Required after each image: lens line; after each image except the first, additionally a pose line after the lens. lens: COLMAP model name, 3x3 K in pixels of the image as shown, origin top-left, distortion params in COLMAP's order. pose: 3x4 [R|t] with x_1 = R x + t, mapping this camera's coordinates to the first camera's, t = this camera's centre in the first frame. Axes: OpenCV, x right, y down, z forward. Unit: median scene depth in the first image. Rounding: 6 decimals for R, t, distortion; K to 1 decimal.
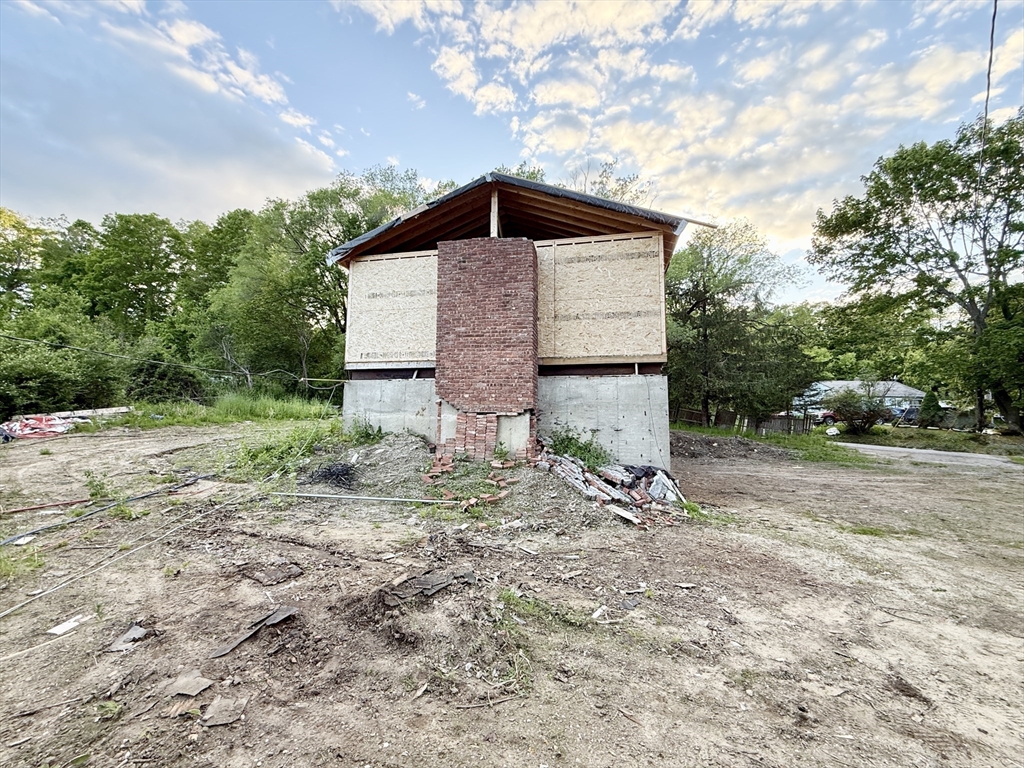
lens RADIAL K [[416.5, 0, 497.0], [0, 416.5, 360.0], [0, 0, 1]] dist [-0.000283, -0.000472]
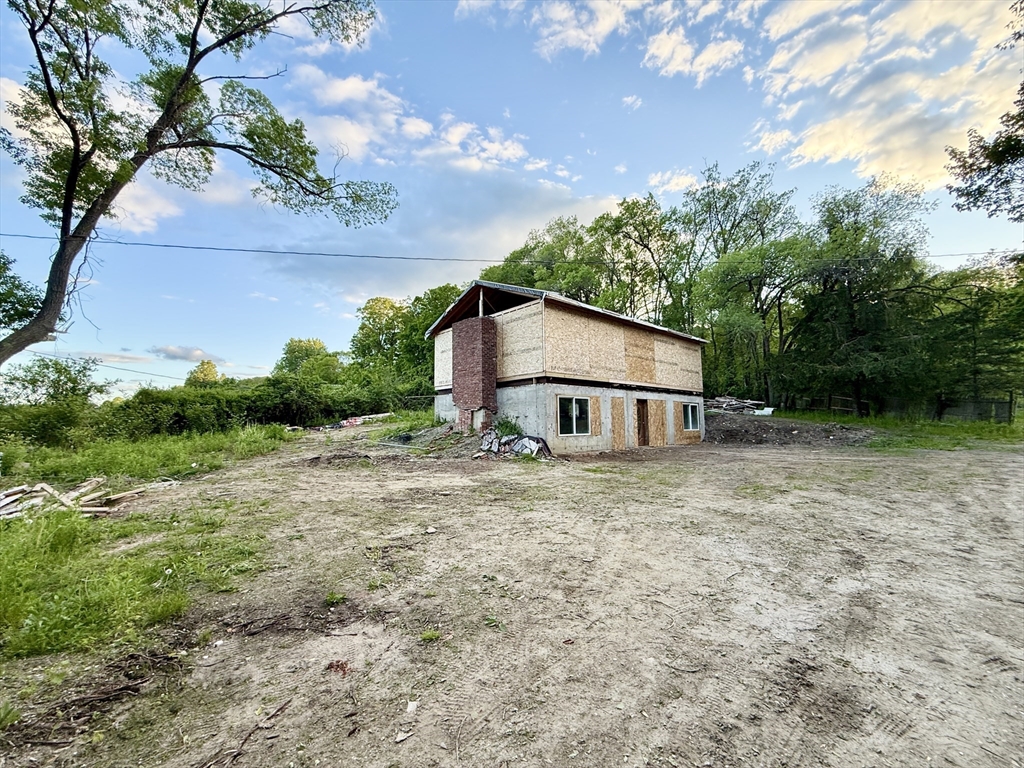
lens RADIAL K [[416.2, 0, 509.0], [0, 416.2, 384.0], [0, 0, 1]] dist [-0.000456, -0.000113]
pose [[0.805114, -0.072689, -0.588649, 0.116715], [0.105688, 0.994161, 0.021789, -0.001410], [0.583628, -0.079756, 0.808095, -0.042476]]
